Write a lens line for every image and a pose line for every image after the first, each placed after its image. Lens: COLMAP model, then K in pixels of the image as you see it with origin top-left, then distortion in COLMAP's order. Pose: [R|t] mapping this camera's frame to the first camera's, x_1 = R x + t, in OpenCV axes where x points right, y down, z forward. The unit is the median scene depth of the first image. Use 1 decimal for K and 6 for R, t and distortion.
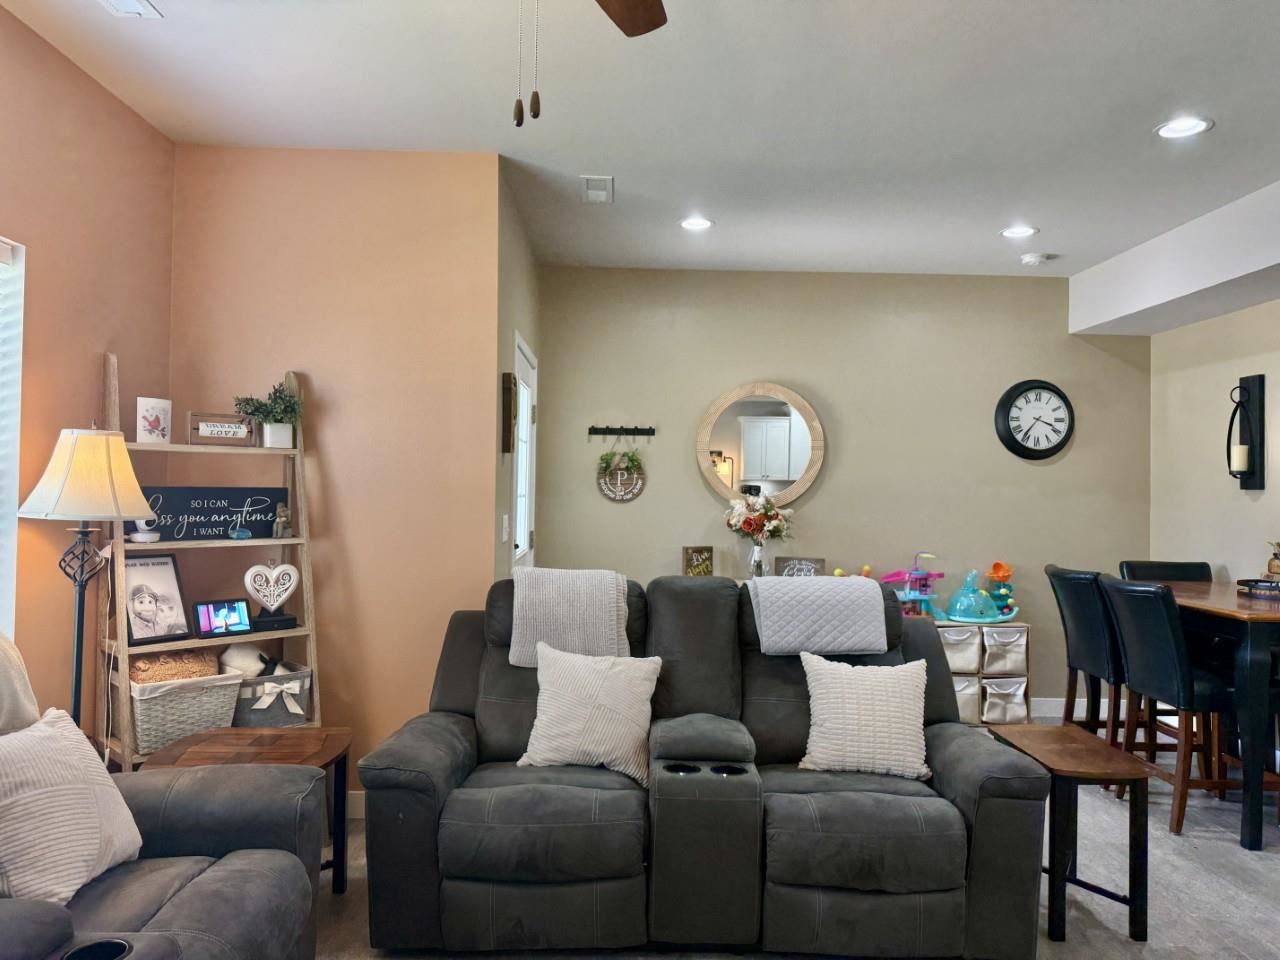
lens RADIAL K [[900.1, 0, 640.2], [0, 900.1, 472.7], [0, 0, 1]] dist [0.043641, -0.041372]
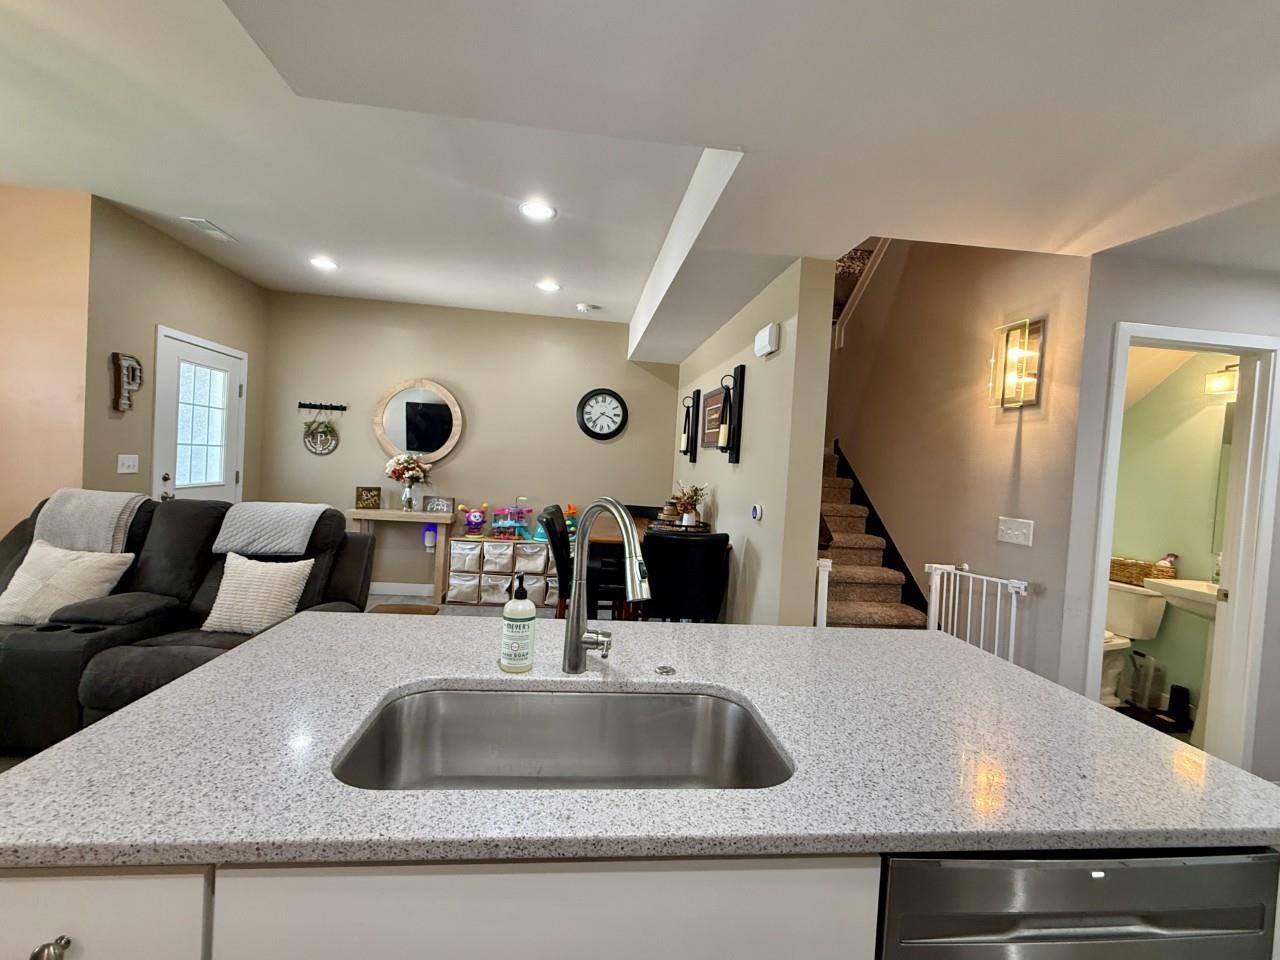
lens RADIAL K [[566.5, 0, 644.1], [0, 566.5, 483.3], [0, 0, 1]] dist [-0.003089, -0.000857]
pose [[0.993300, 0.040732, 0.108143, 0.409573], [-0.046743, 0.997466, 0.053636, 0.004383], [-0.105685, -0.058332, 0.992687, 0.018502]]
